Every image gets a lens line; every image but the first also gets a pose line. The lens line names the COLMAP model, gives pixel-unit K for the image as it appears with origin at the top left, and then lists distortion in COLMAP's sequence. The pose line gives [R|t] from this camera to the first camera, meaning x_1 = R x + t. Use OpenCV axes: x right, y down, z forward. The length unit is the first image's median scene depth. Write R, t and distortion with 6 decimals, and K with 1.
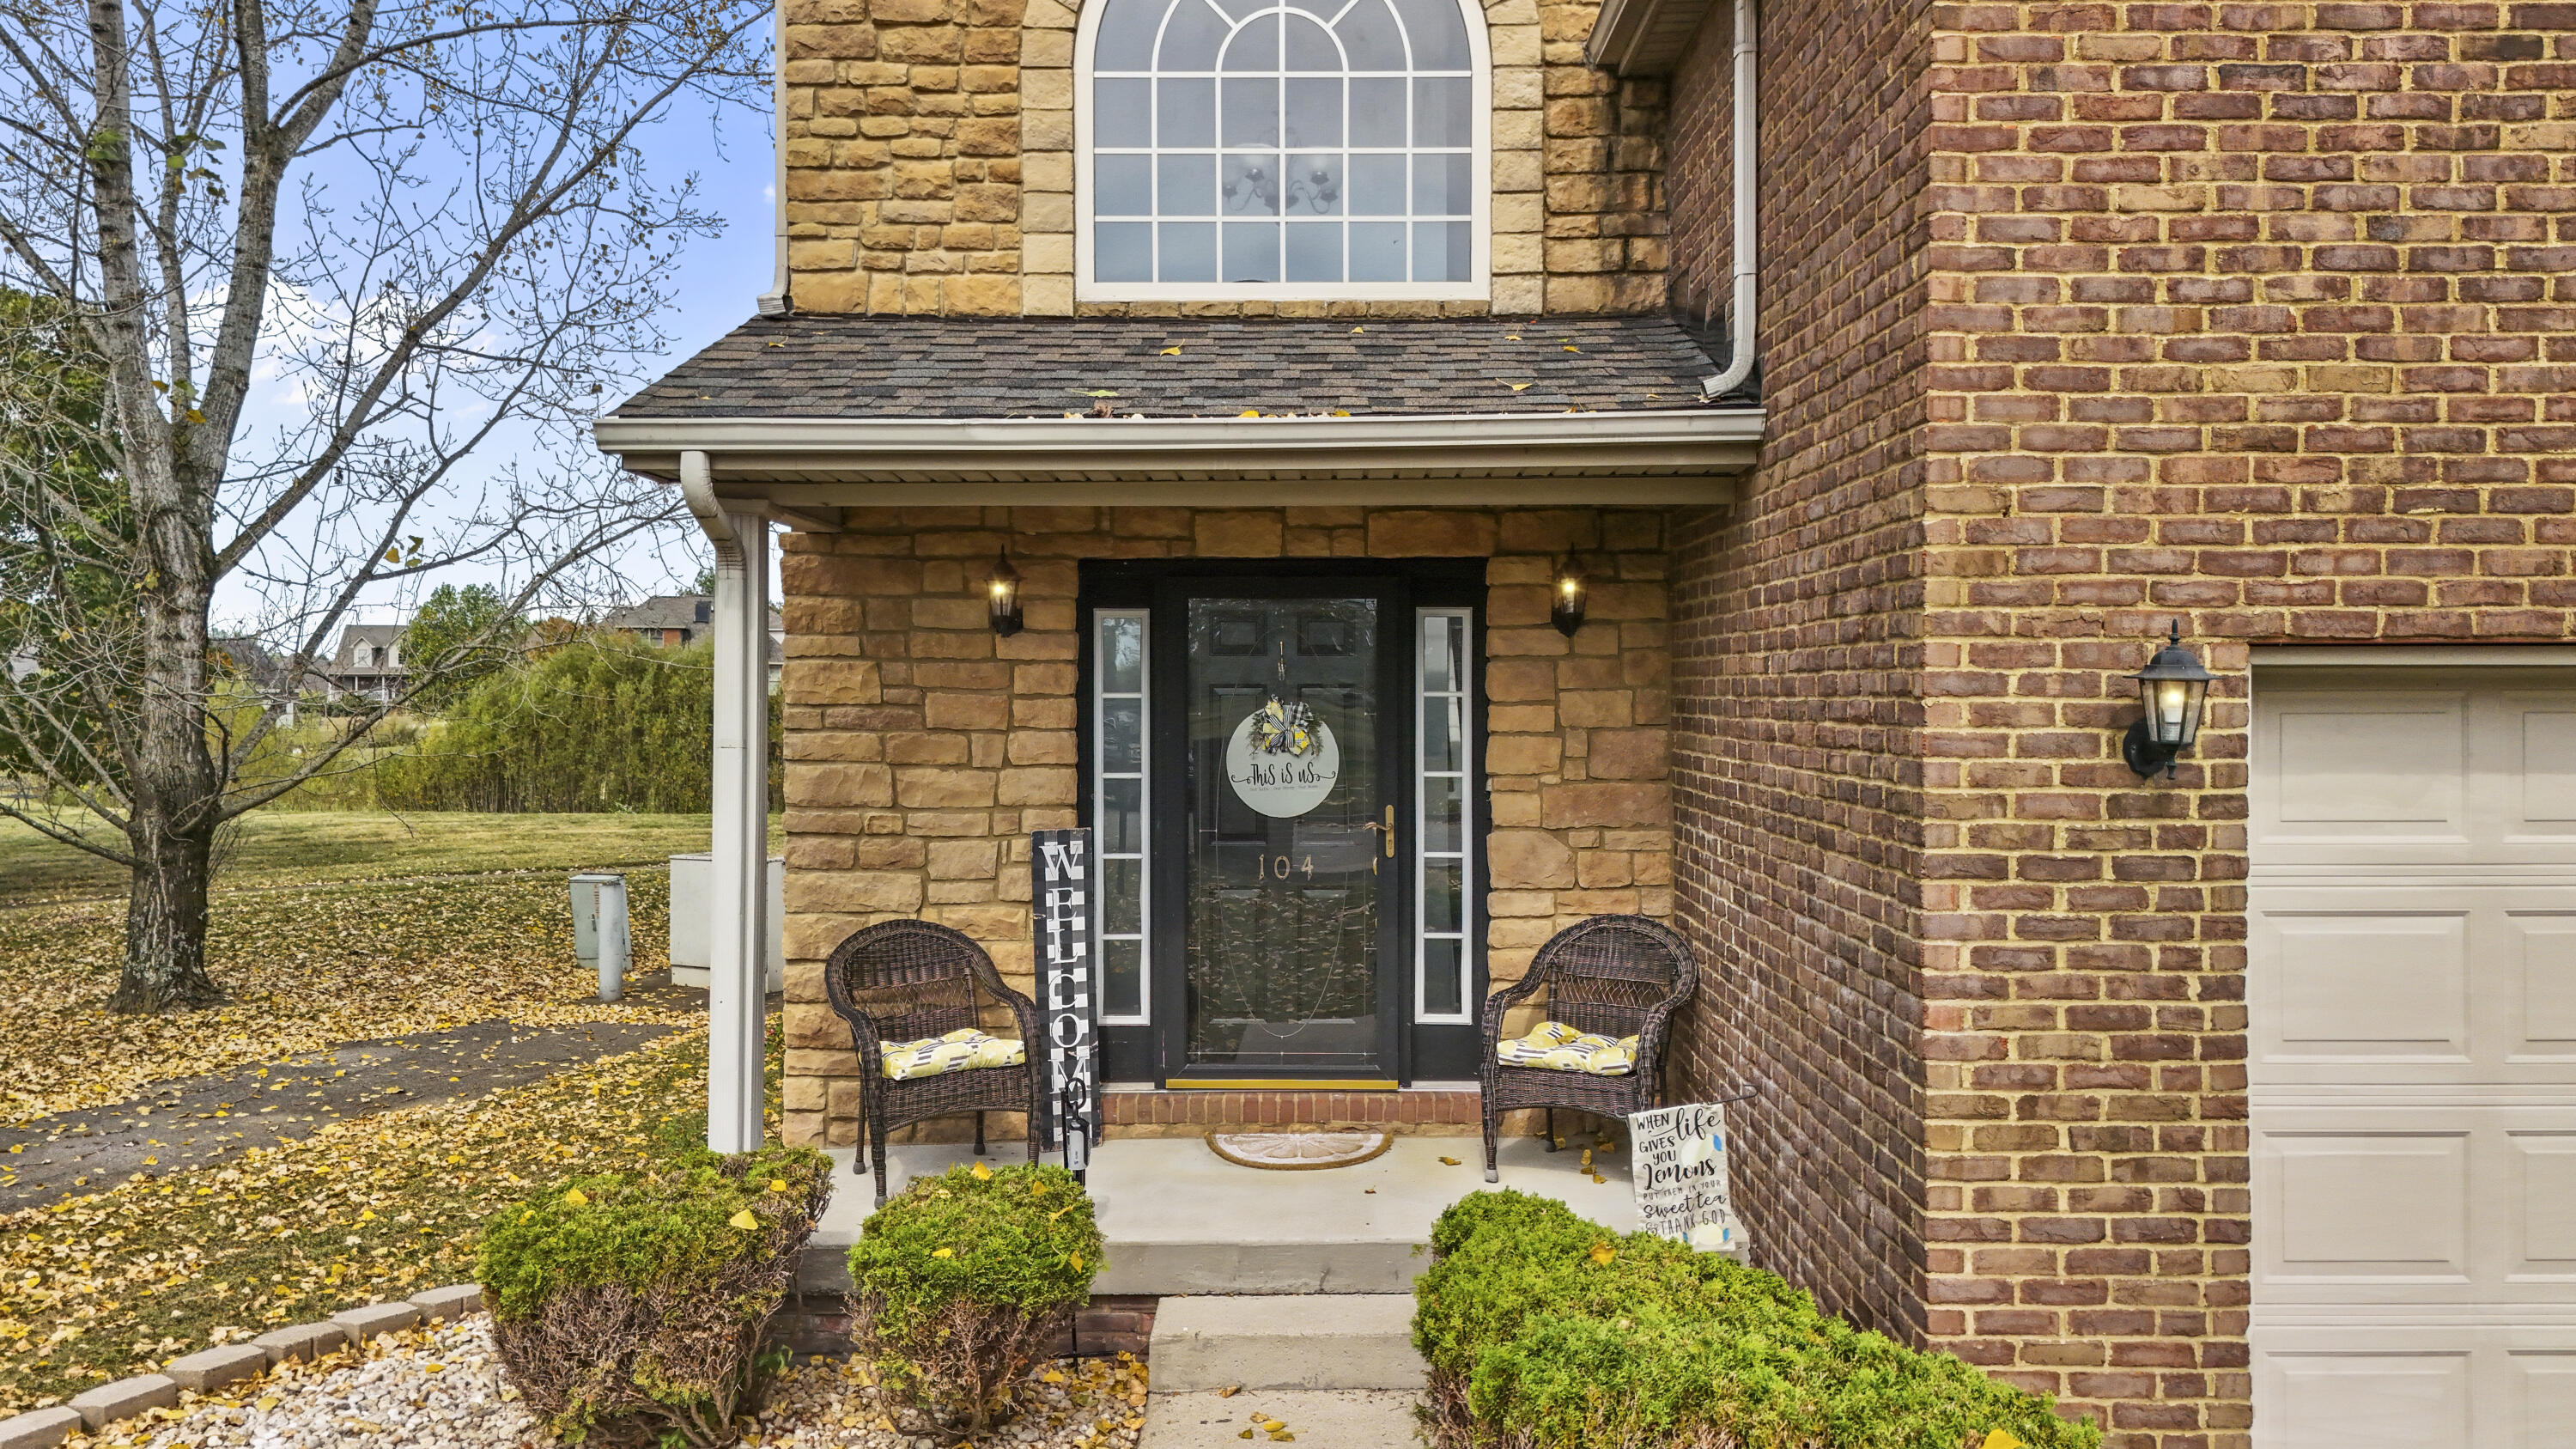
lens RADIAL K [[1887.5, 0, 1288.0], [0, 1887.5, 724.5], [0, 0, 1]] dist [0.087457, -0.094617]
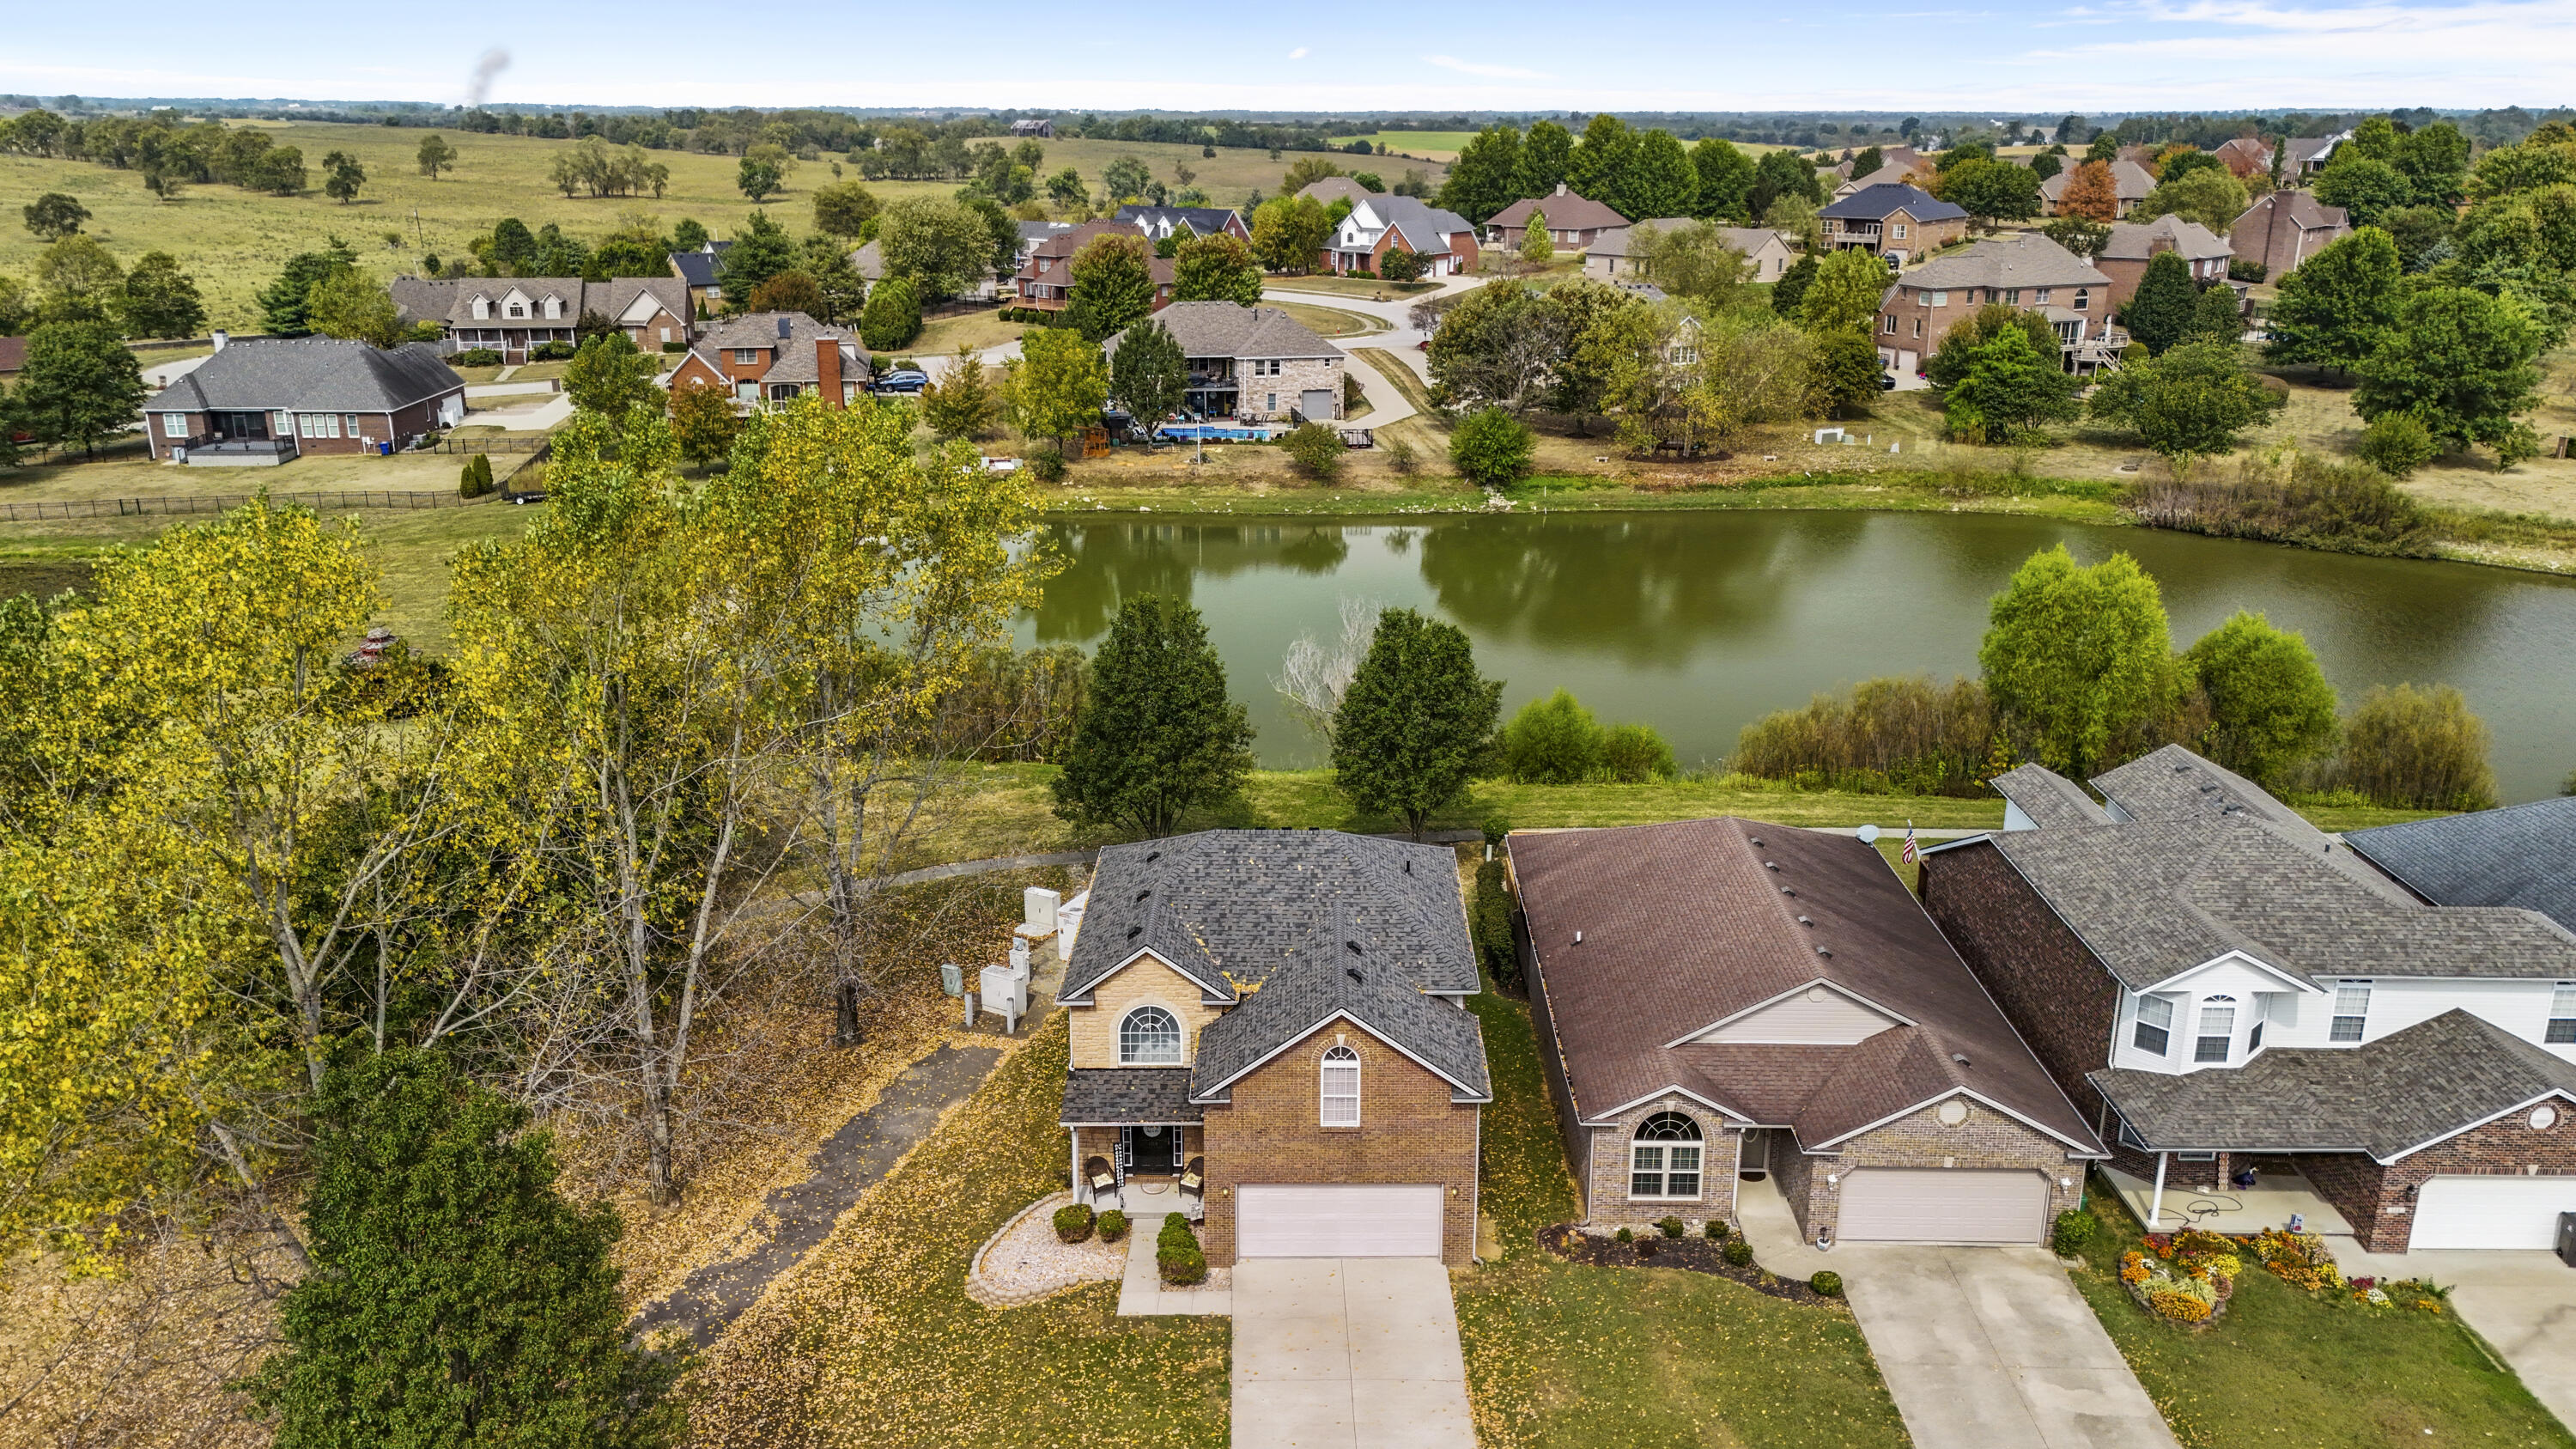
lens RADIAL K [[1887.5, 0, 1288.0], [0, 1887.5, 724.5], [0, 0, 1]] dist [0.087457, -0.094617]
pose [[0.999987, -0.000962, -0.004964, 0.504914], [0.002370, 0.956375, 0.292133, -3.253970], [0.004467, -0.292141, 0.956365, -4.866983]]
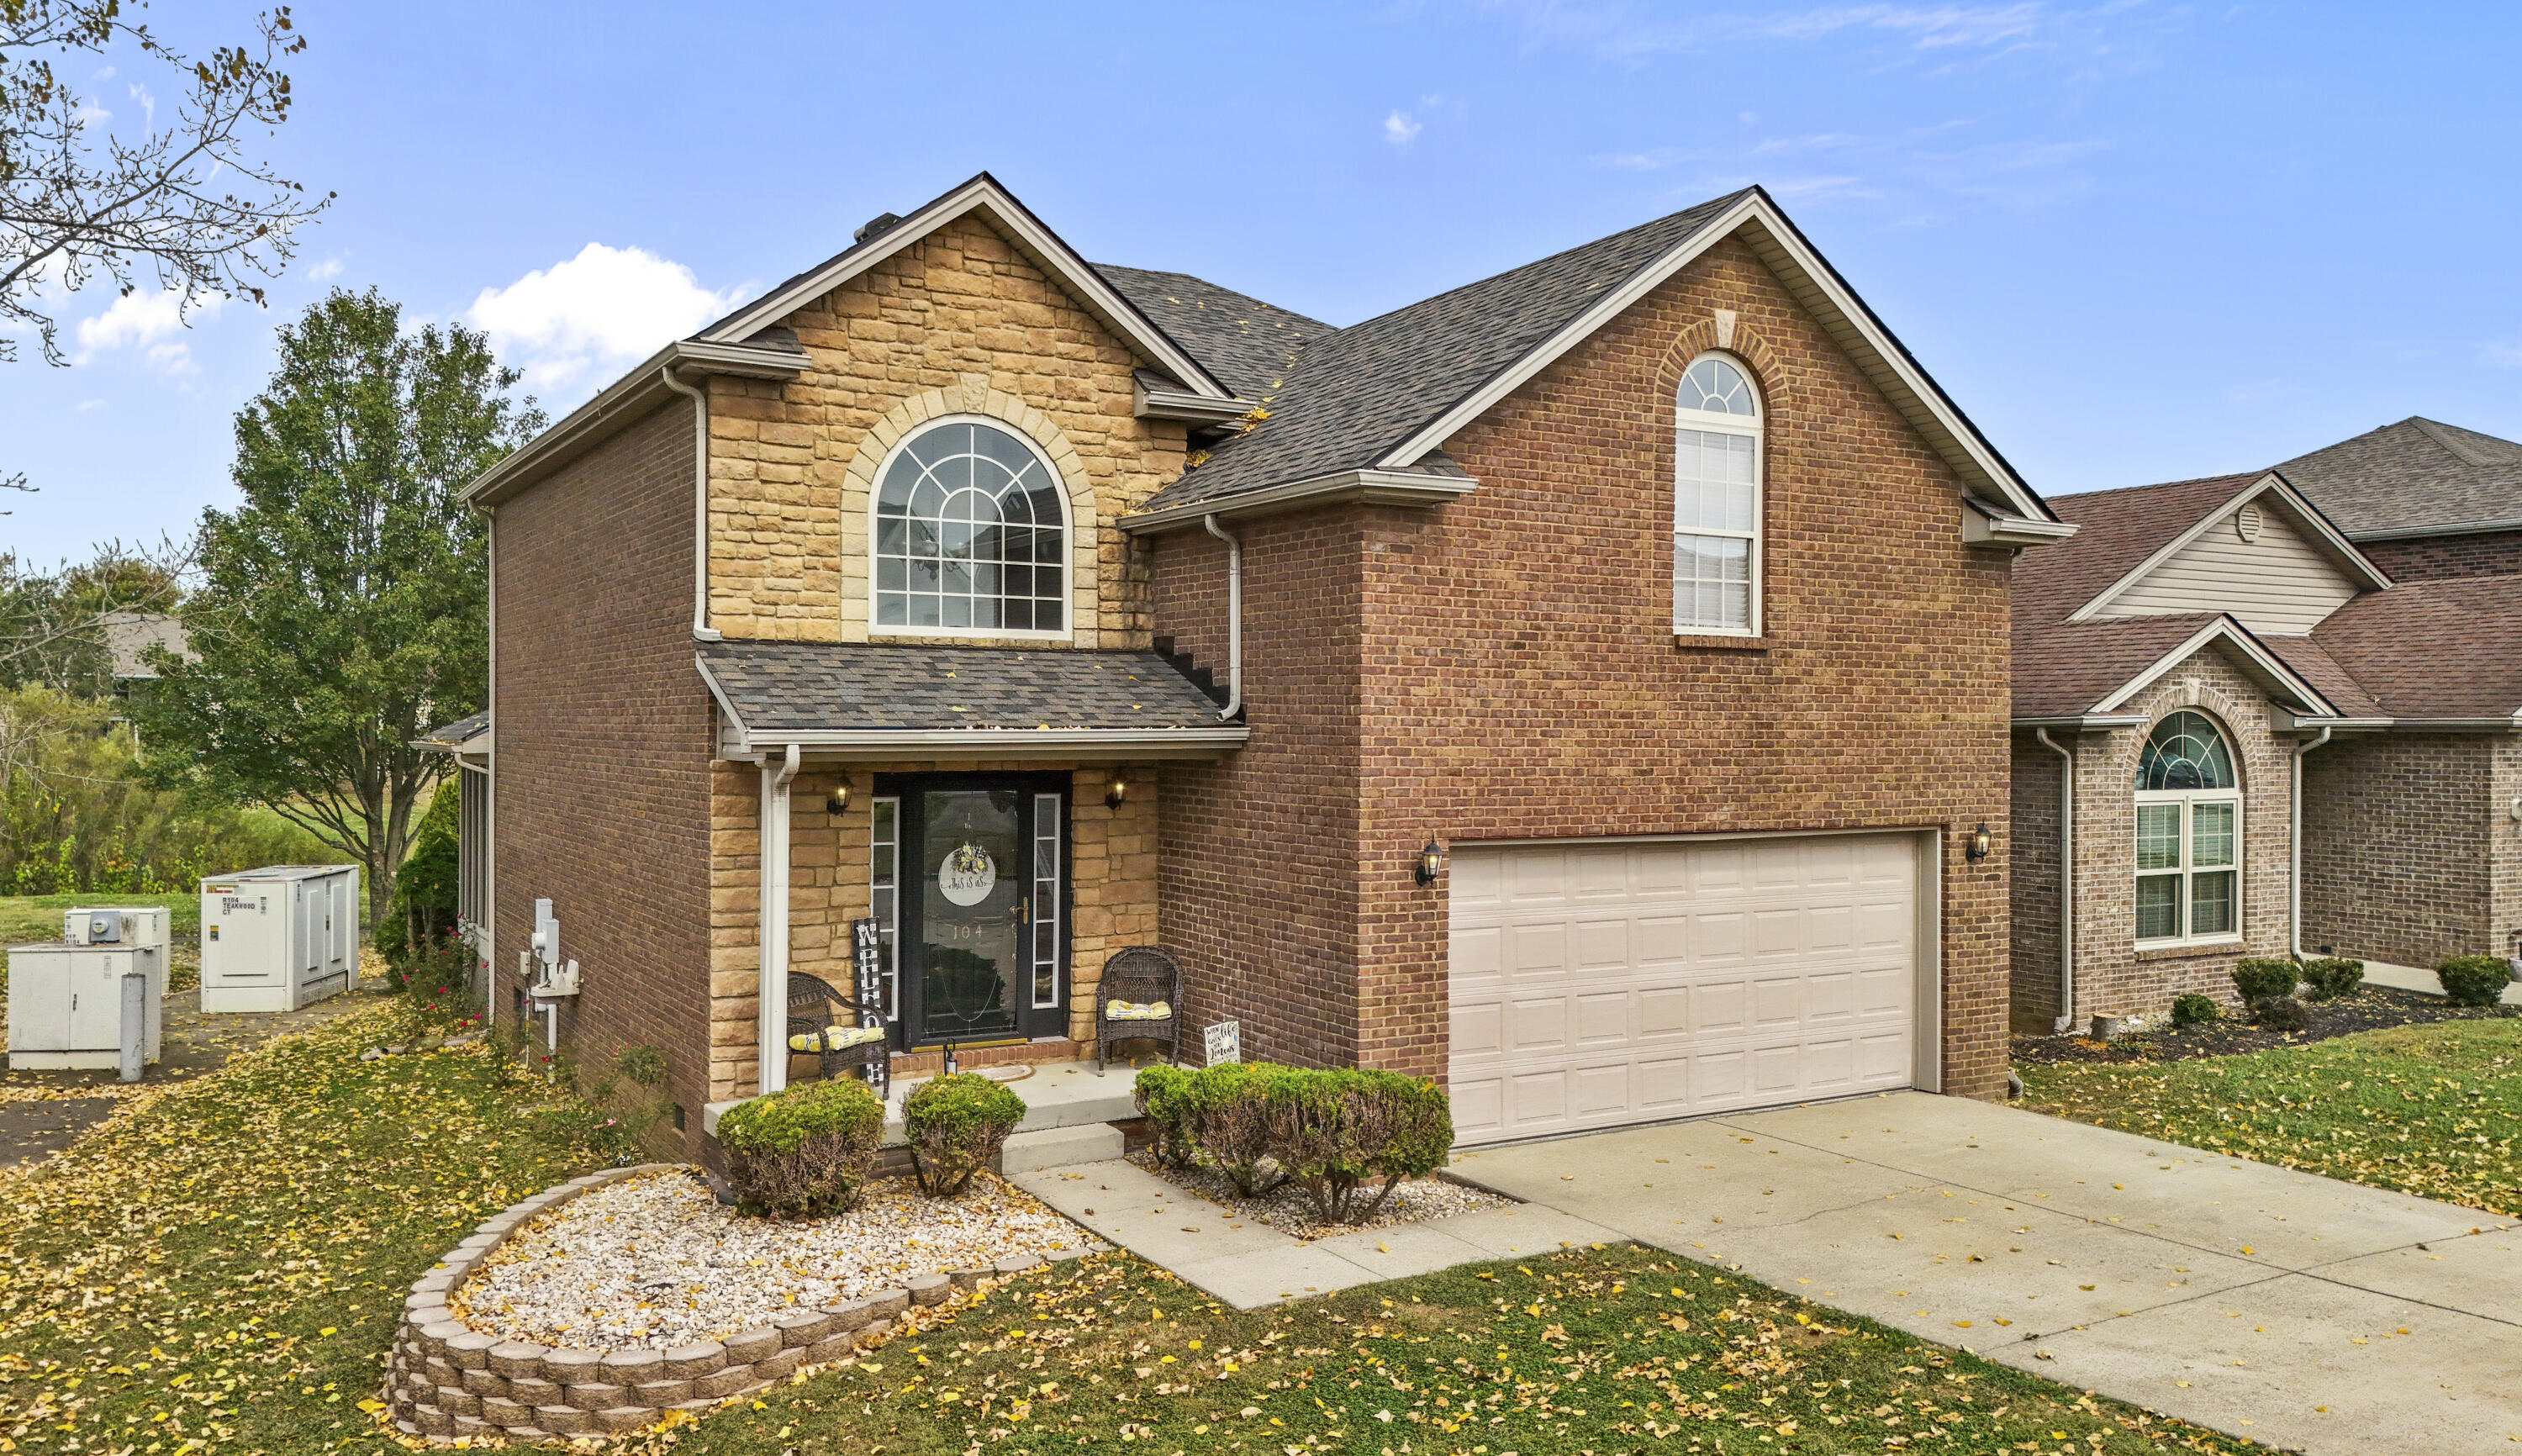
lens RADIAL K [[1896.4, 0, 1305.3], [0, 1896.4, 741.8], [0, 0, 1]] dist [0.058534, -0.004130]
pose [[0.853350, 0.000002, 0.521339, -0.738954], [0.004178, 0.999968, -0.006843, -0.105182], [-0.521322, 0.008018, 0.853322, -0.844416]]
